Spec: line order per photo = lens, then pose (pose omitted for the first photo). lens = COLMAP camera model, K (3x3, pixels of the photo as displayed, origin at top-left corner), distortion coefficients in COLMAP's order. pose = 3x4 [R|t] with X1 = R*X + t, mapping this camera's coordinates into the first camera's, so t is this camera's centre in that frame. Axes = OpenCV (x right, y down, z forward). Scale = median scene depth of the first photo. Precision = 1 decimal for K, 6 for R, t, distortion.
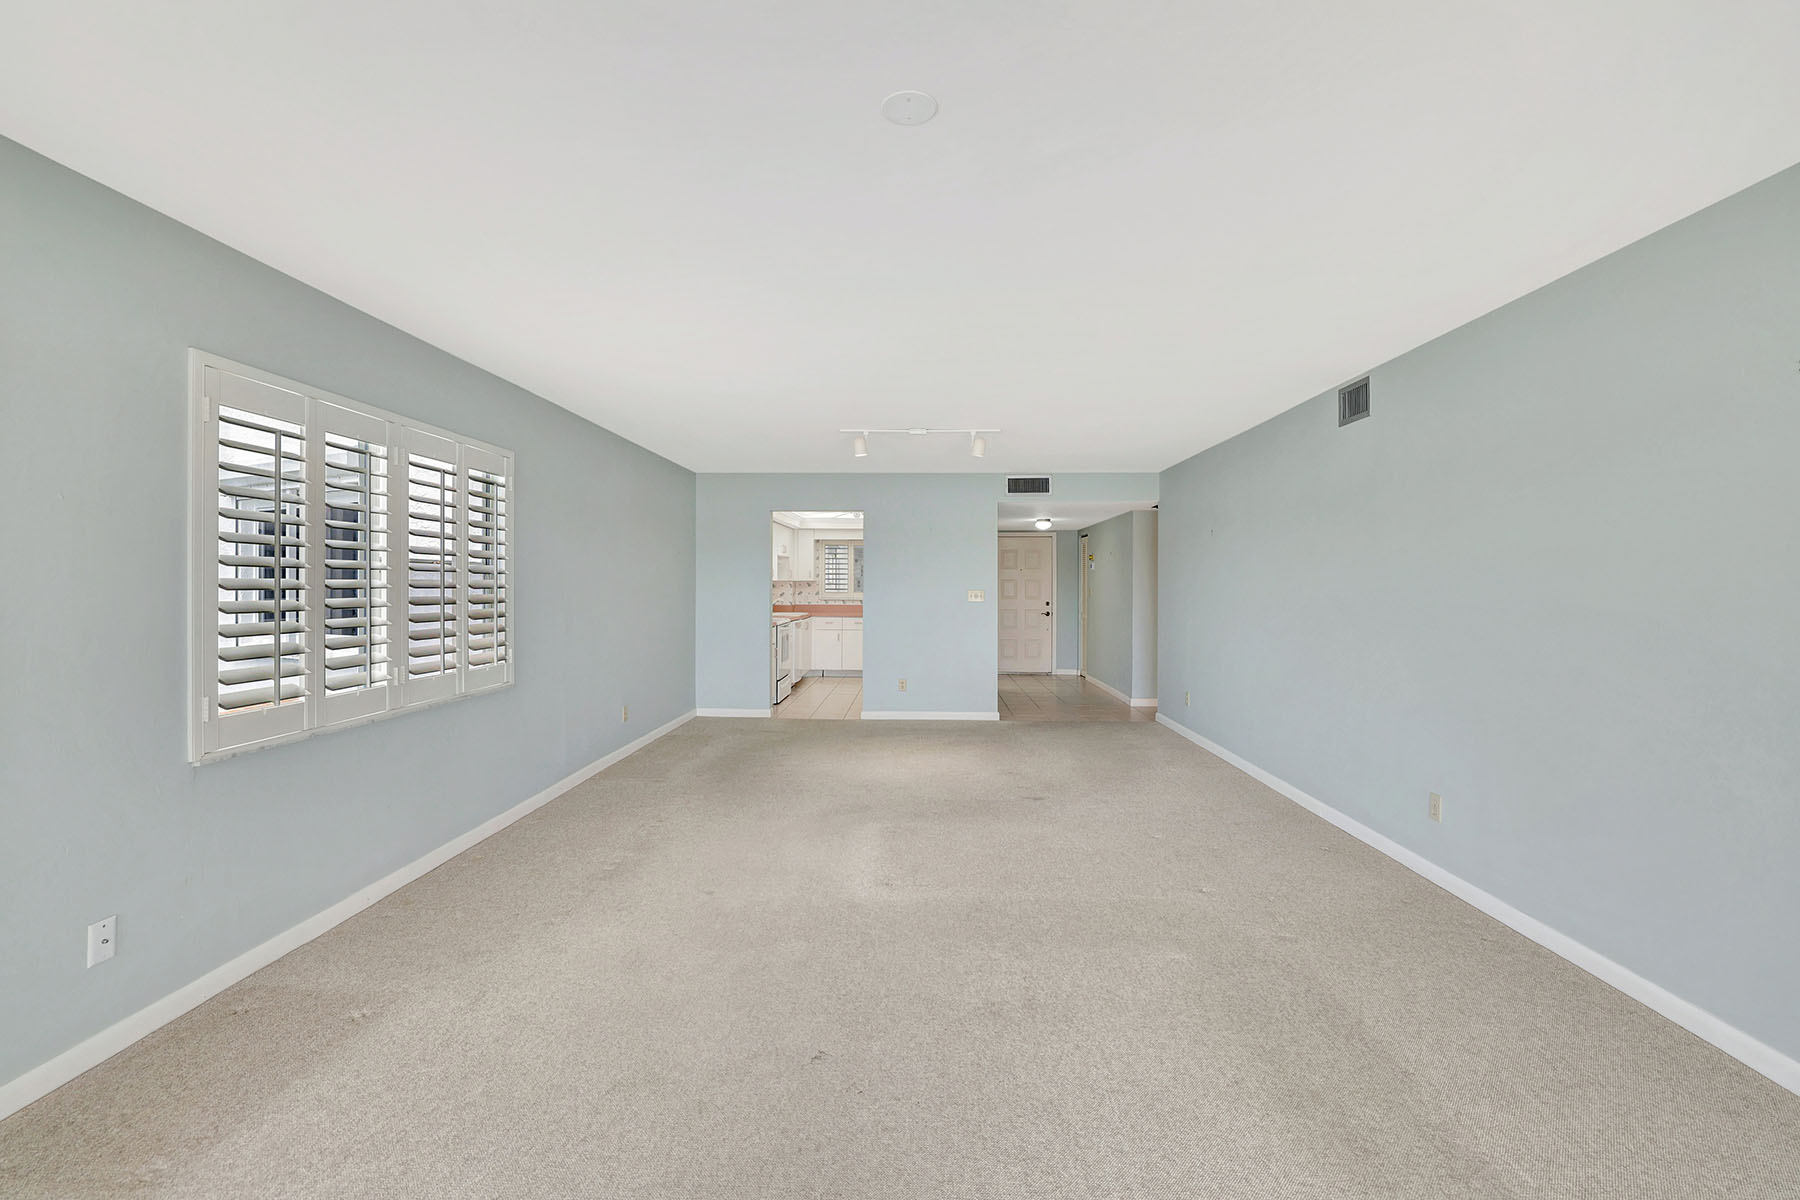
lens RADIAL K [[775.1, 0, 883.8], [0, 775.1, 594.9], [0, 0, 1]] dist [-0.000625, -0.000190]
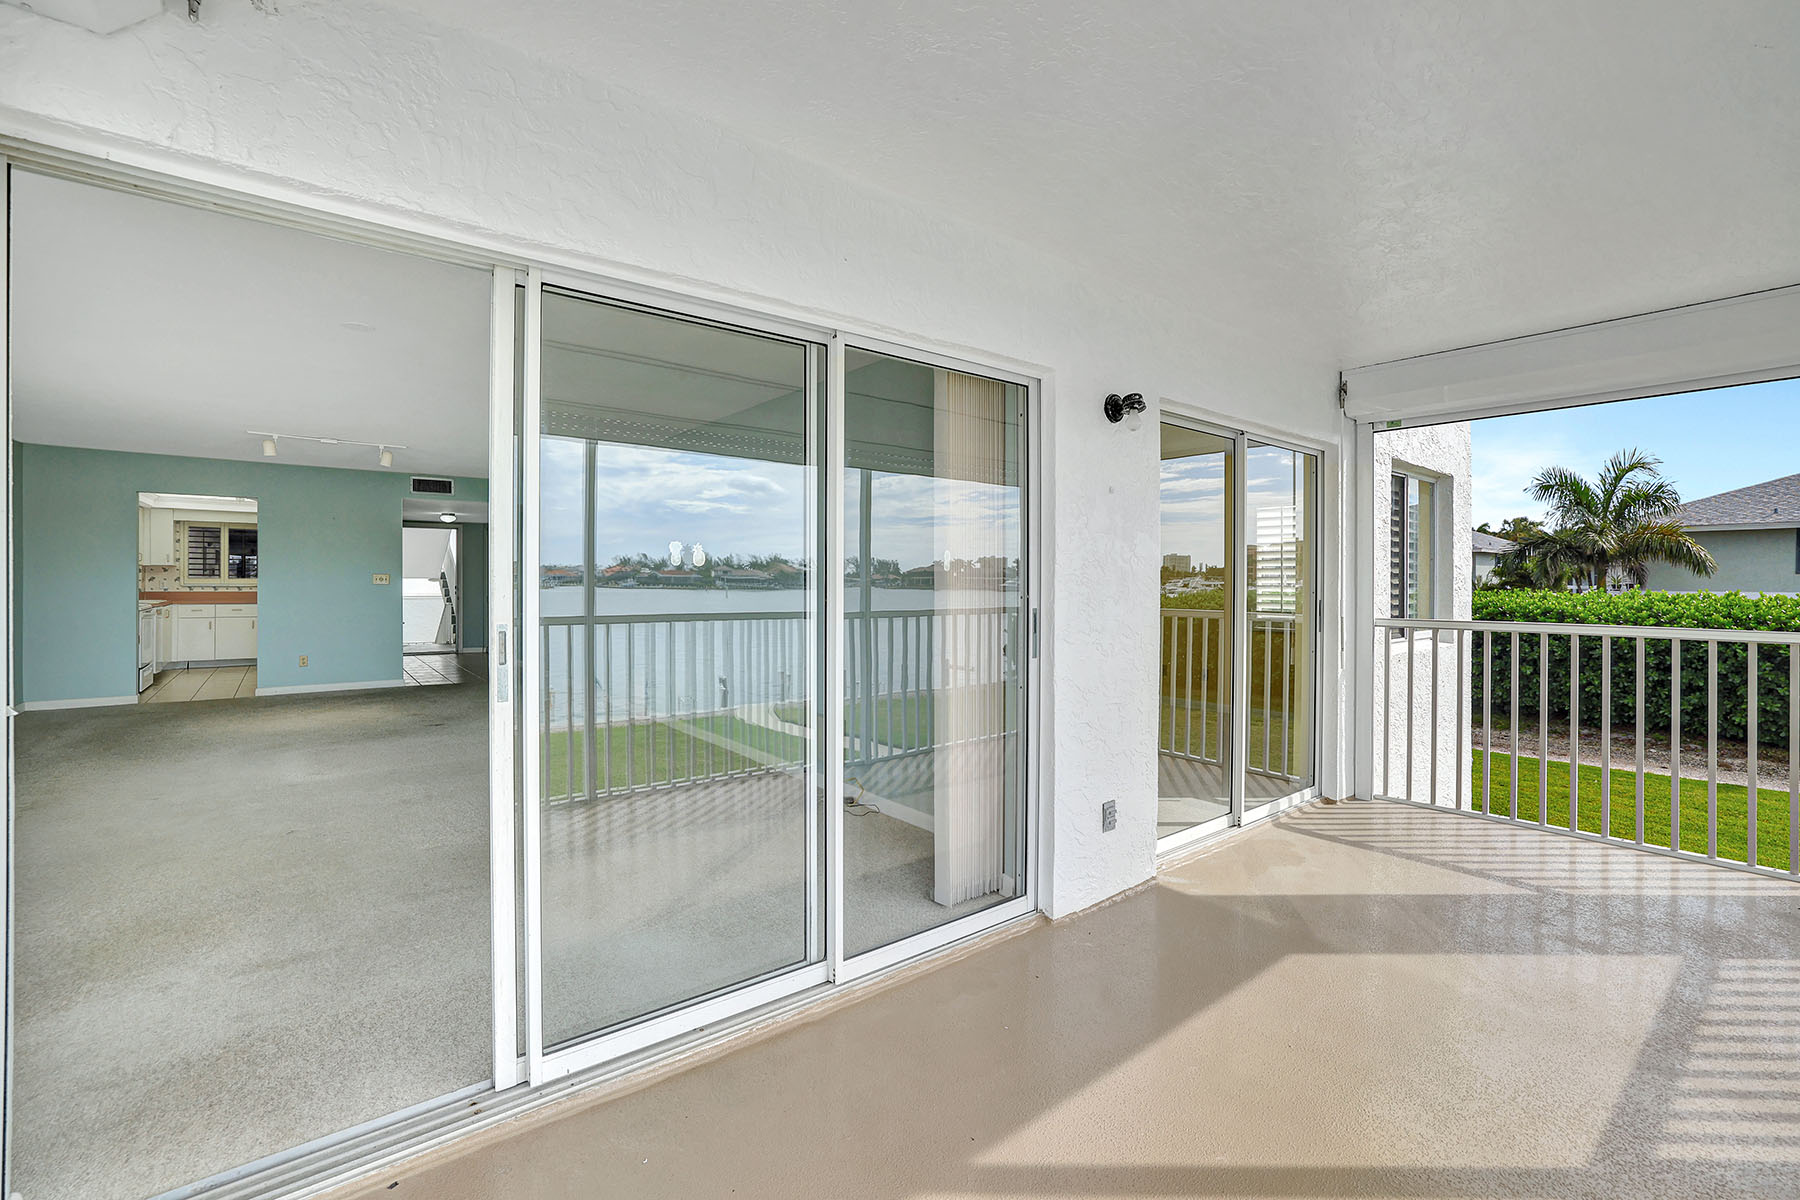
lens RADIAL K [[751.7, 0, 836.5], [0, 751.7, 585.8], [0, 0, 1]] dist [0.002476, 0.000366]
pose [[0.783354, -0.006239, 0.621545, -0.039950], [0.006124, 0.999979, 0.002320, 0.011903], [-0.621546, 0.001988, 0.783375, -0.251293]]
